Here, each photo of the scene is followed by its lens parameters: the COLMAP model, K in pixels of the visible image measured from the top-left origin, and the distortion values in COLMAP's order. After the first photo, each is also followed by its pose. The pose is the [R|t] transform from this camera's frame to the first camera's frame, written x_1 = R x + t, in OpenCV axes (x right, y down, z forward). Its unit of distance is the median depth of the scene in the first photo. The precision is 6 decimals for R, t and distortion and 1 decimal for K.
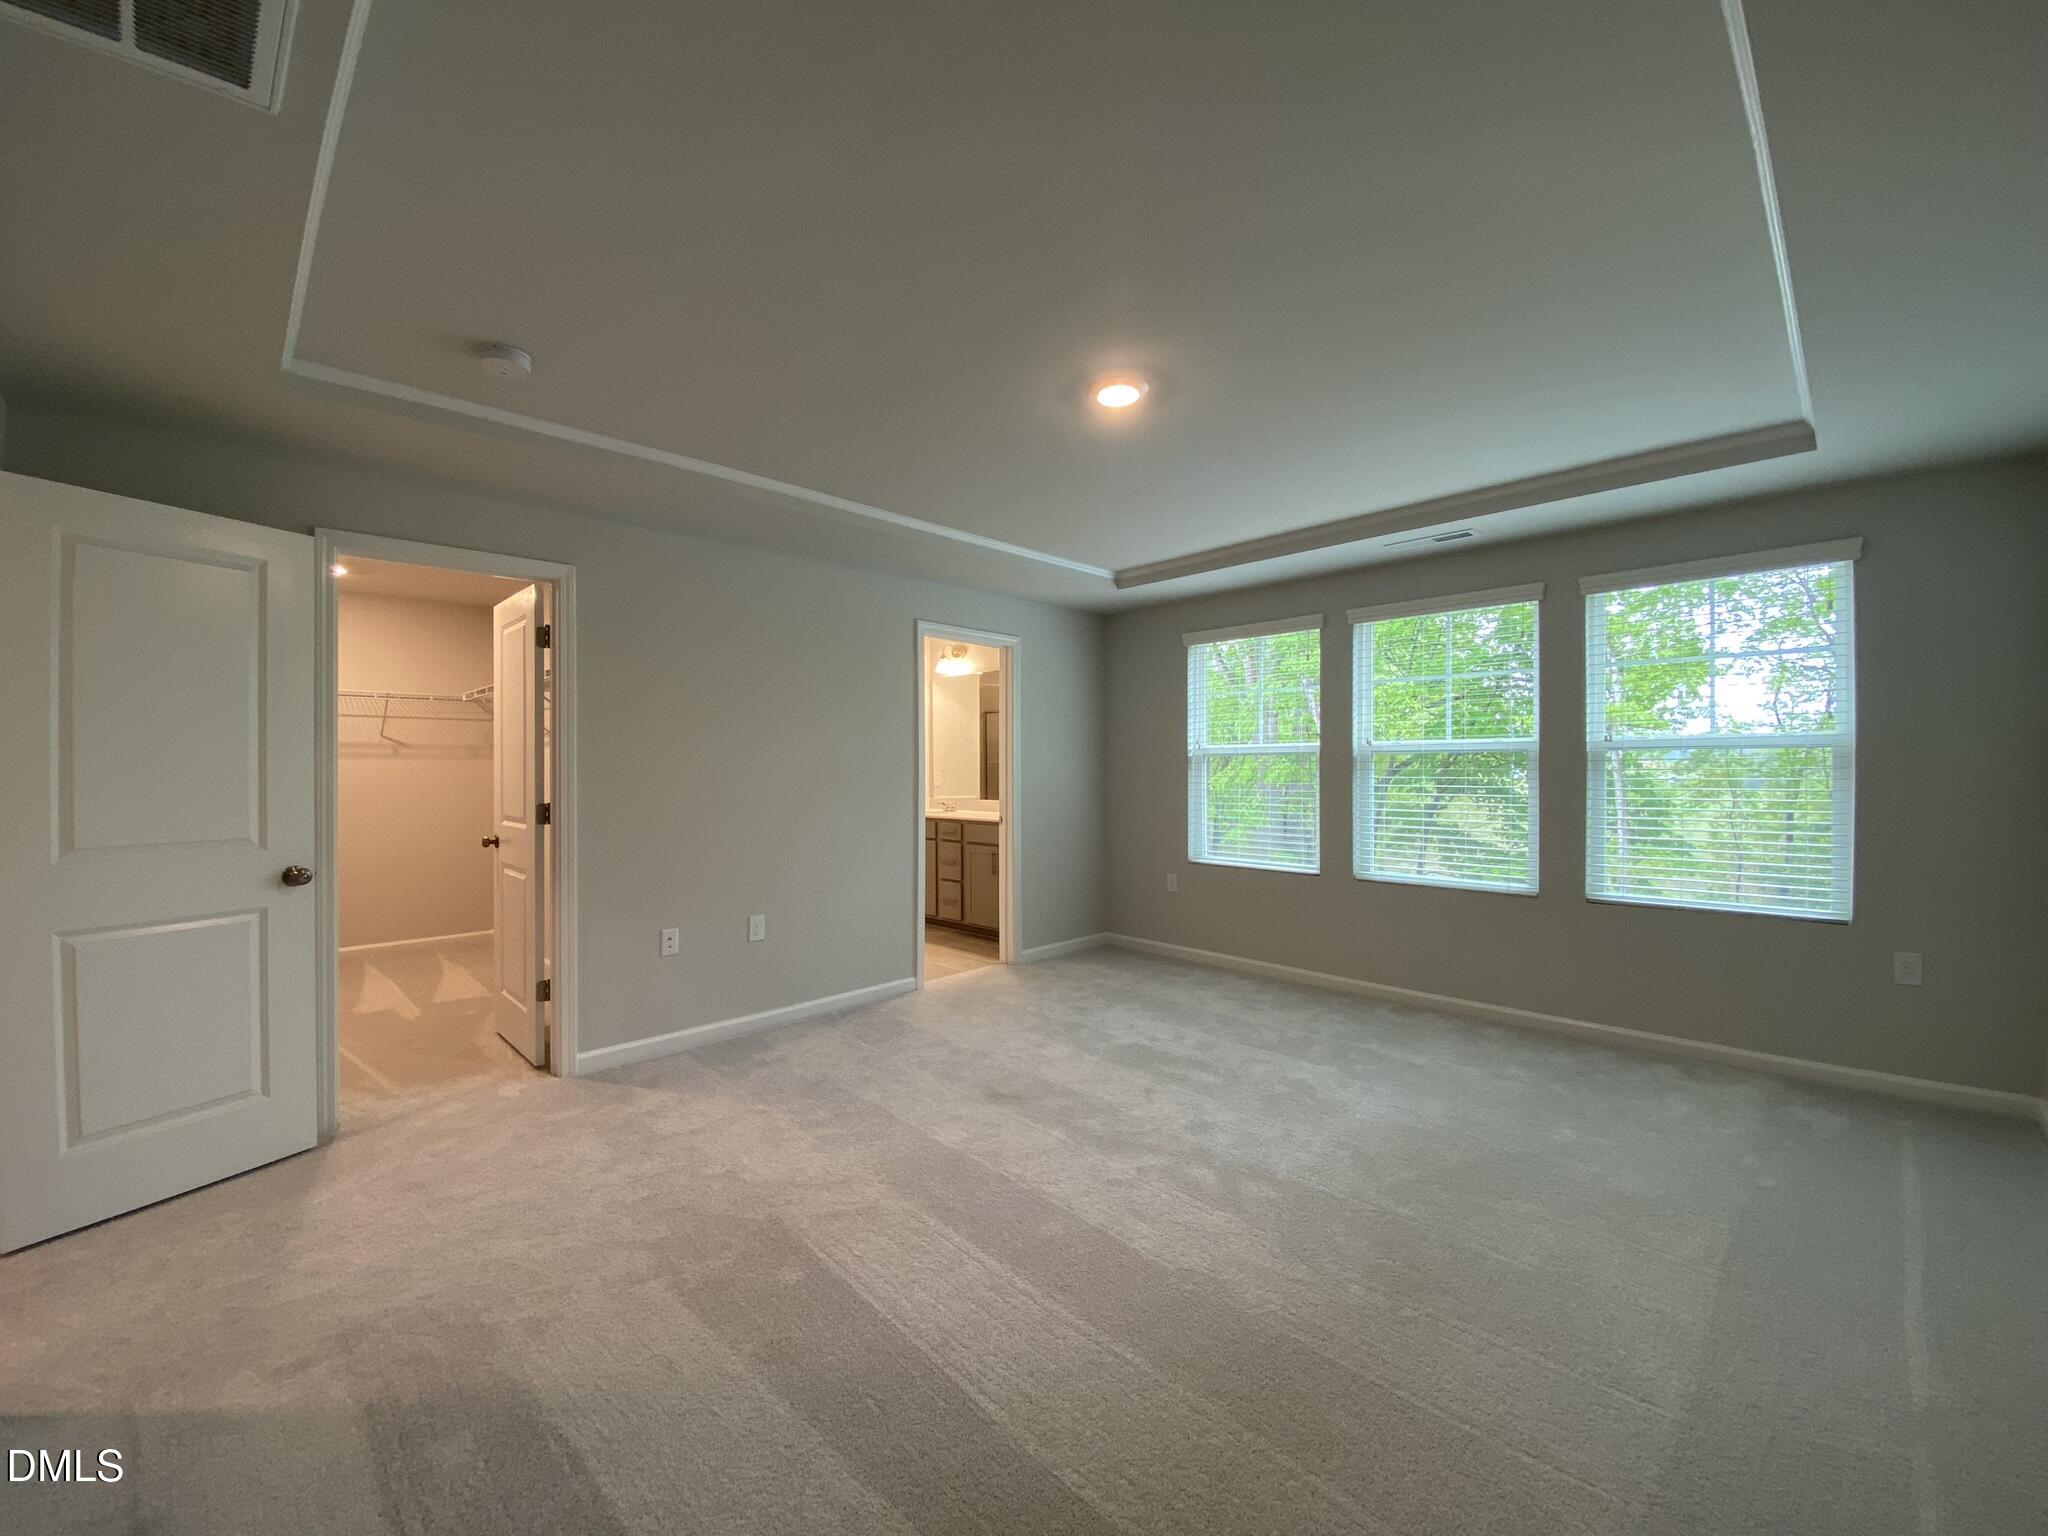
lens RADIAL K [[833.4, 0, 1022.5], [0, 833.4, 773.8], [0, 0, 1]] dist [0.012254, -0.000238]
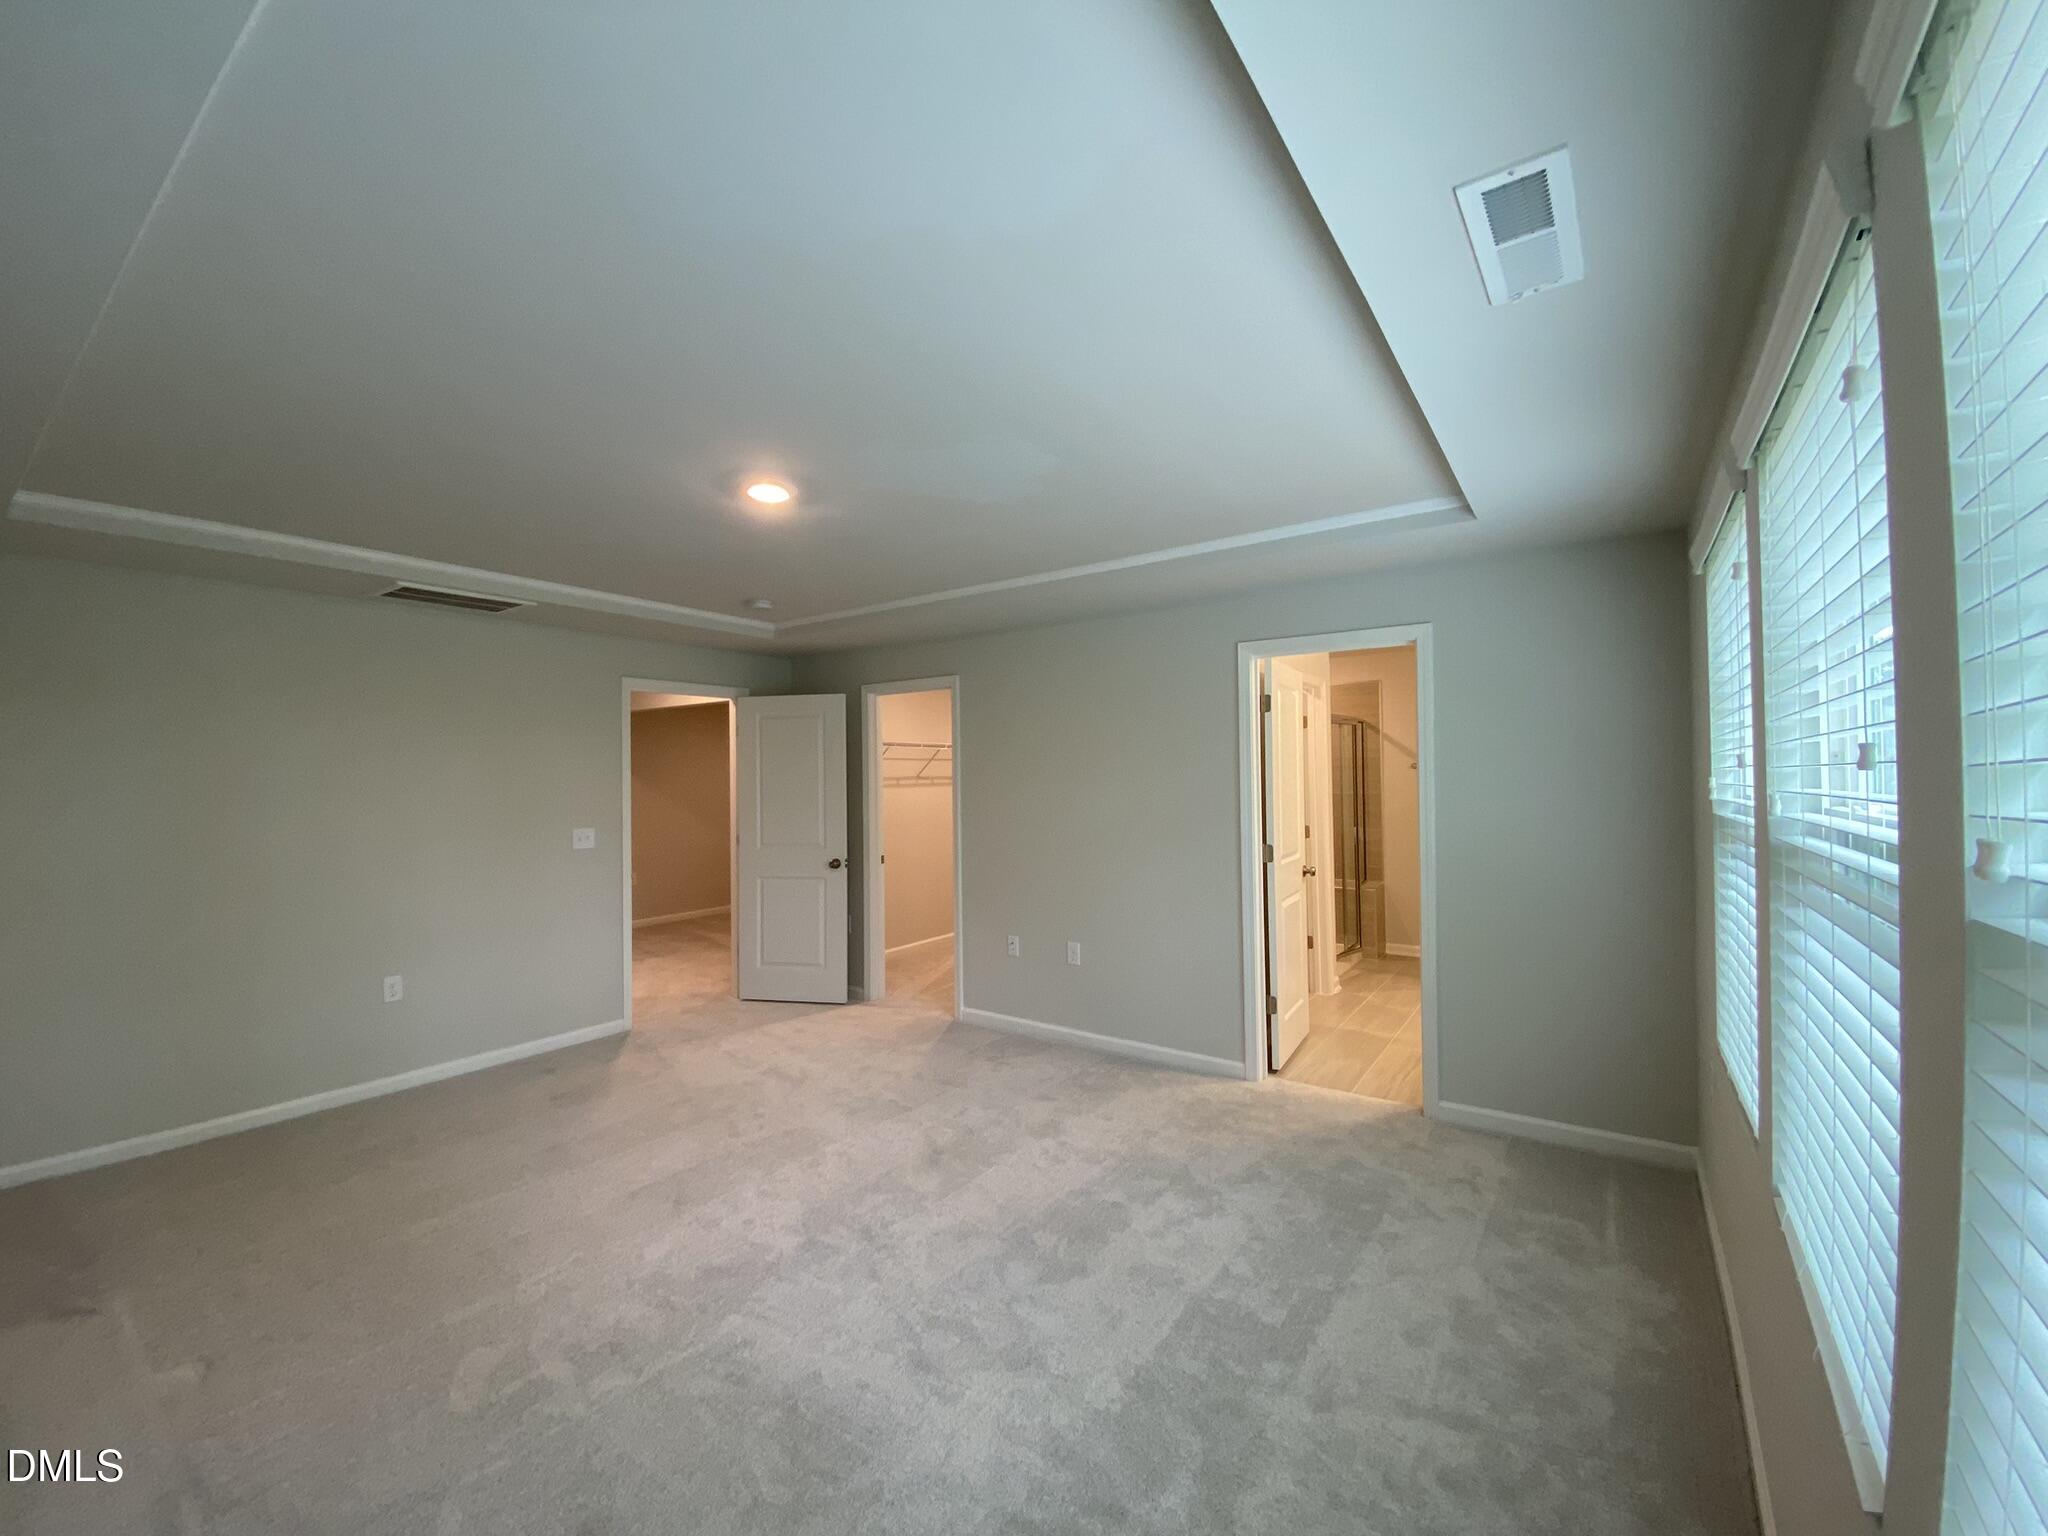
lens RADIAL K [[833.4, 0, 1009.5], [0, 833.4, 766.6], [0, 0, 1]] dist [0.012254, -0.000238]
pose [[0.159072, -0.014130, -0.987166, 0.726813], [0.003406, 0.999899, -0.013763, -0.049649], [0.987261, -0.001173, 0.159105, 0.679952]]
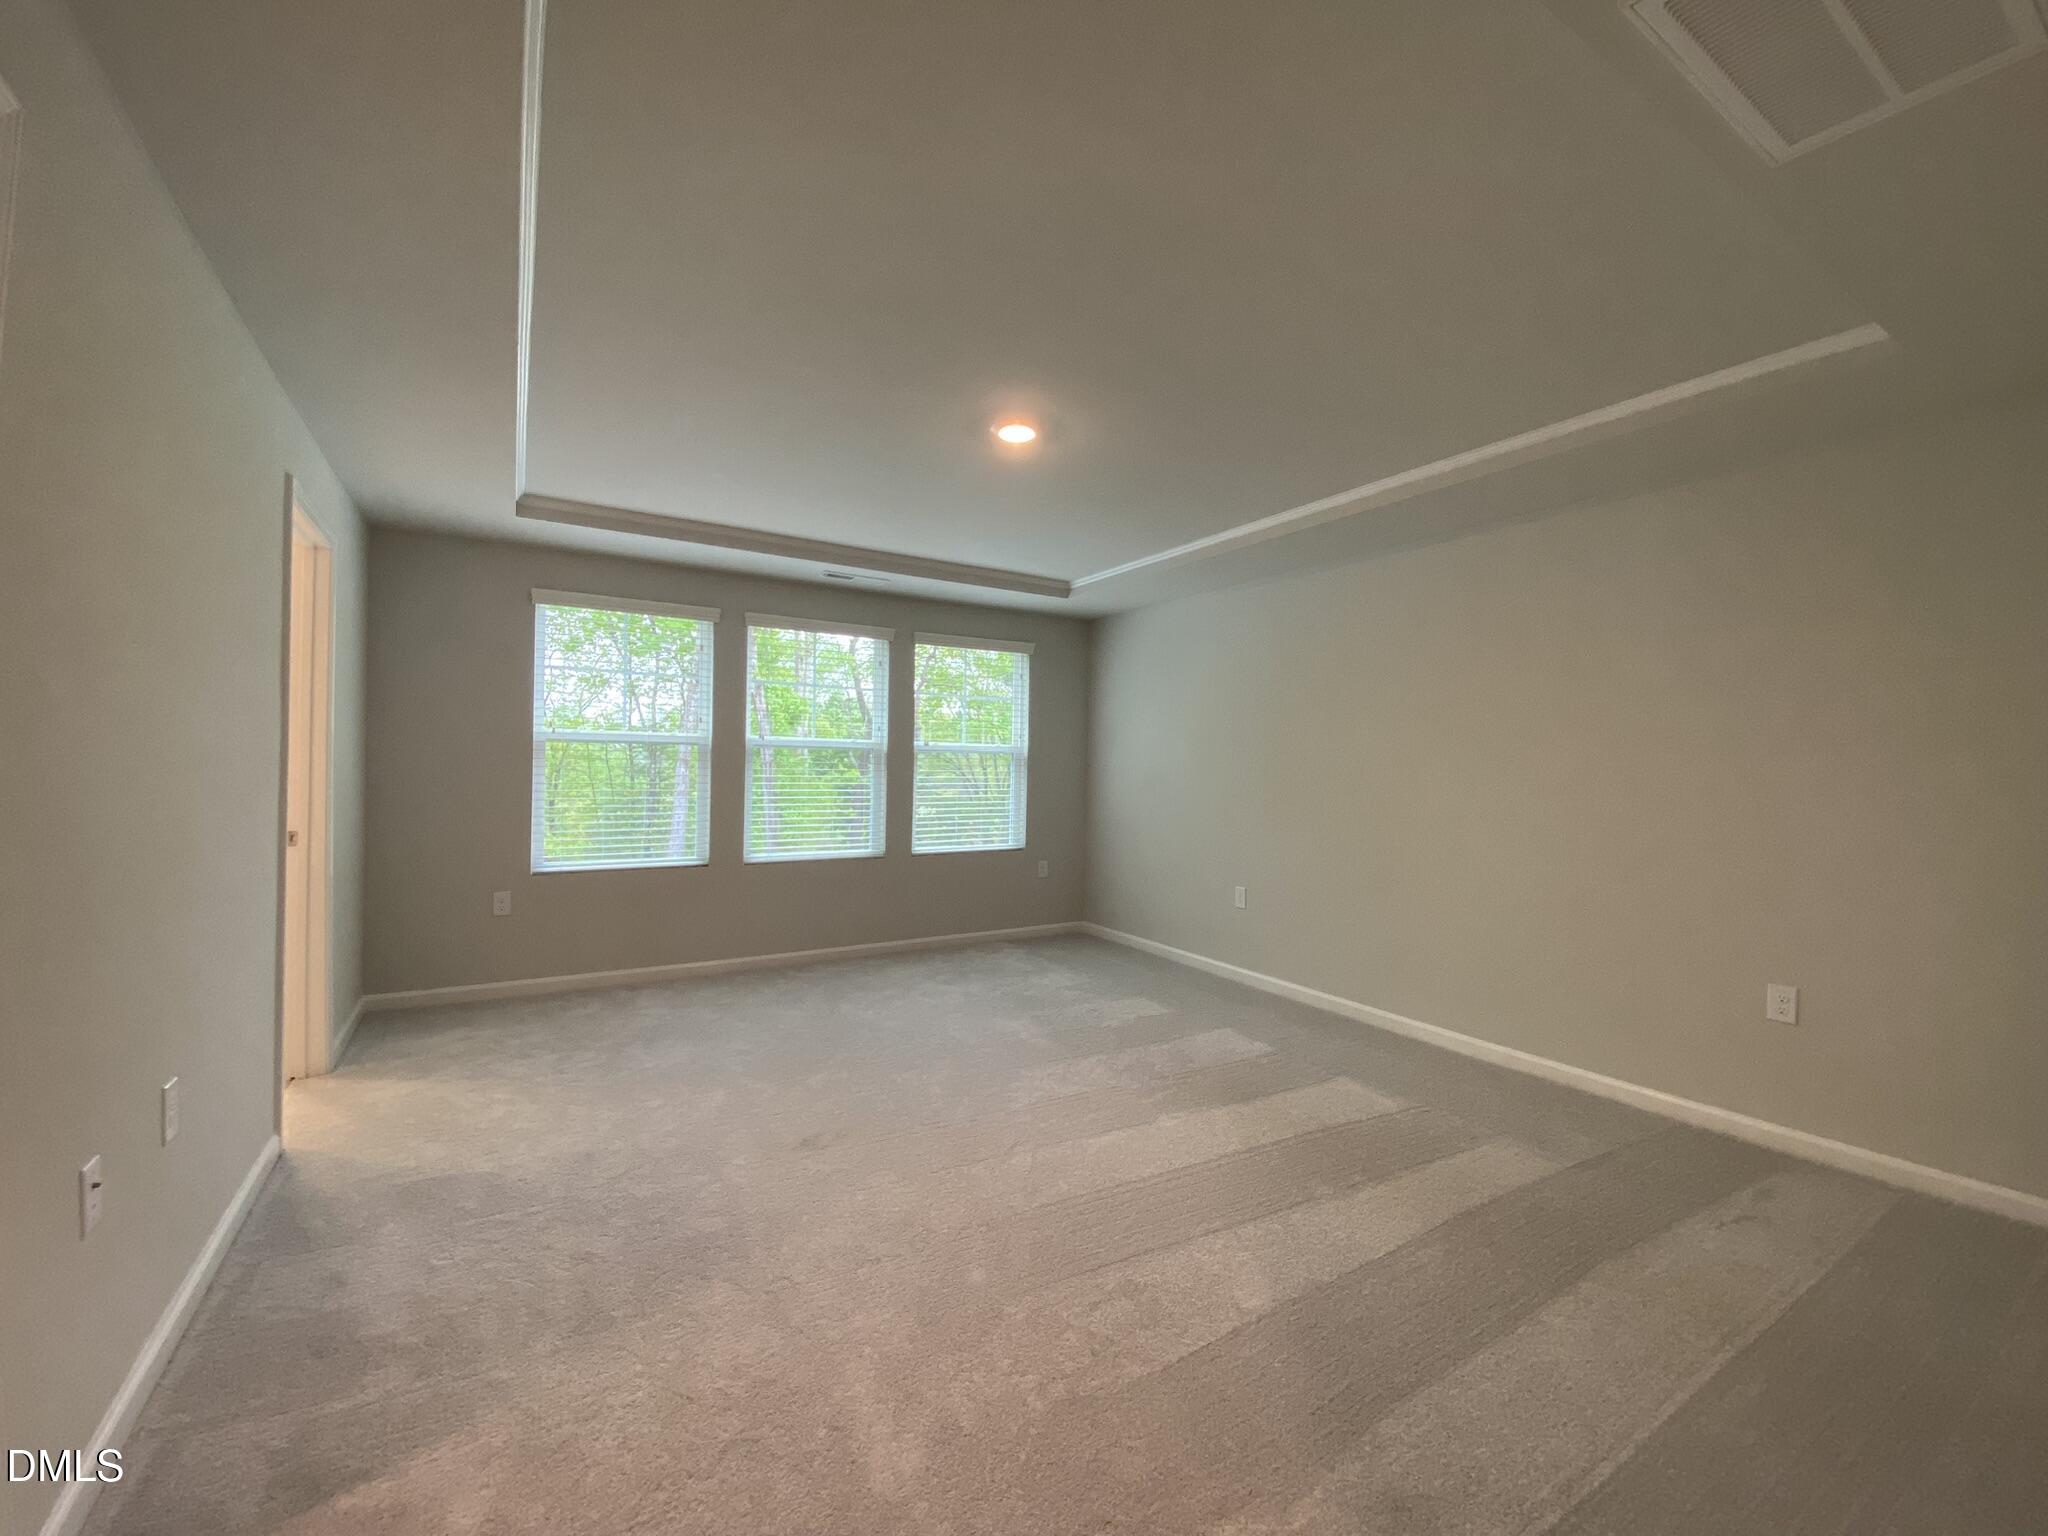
lens RADIAL K [[820.6, 0, 1027.8], [0, 820.6, 776.9], [0, 0, 1]] dist [0.002486, 0.000071]
pose [[0.217417, -0.005690, 0.976062, -0.580716], [-0.010648, 0.999910, 0.008201, 0.002287], [-0.976021, -0.012176, 0.217337, 0.445333]]
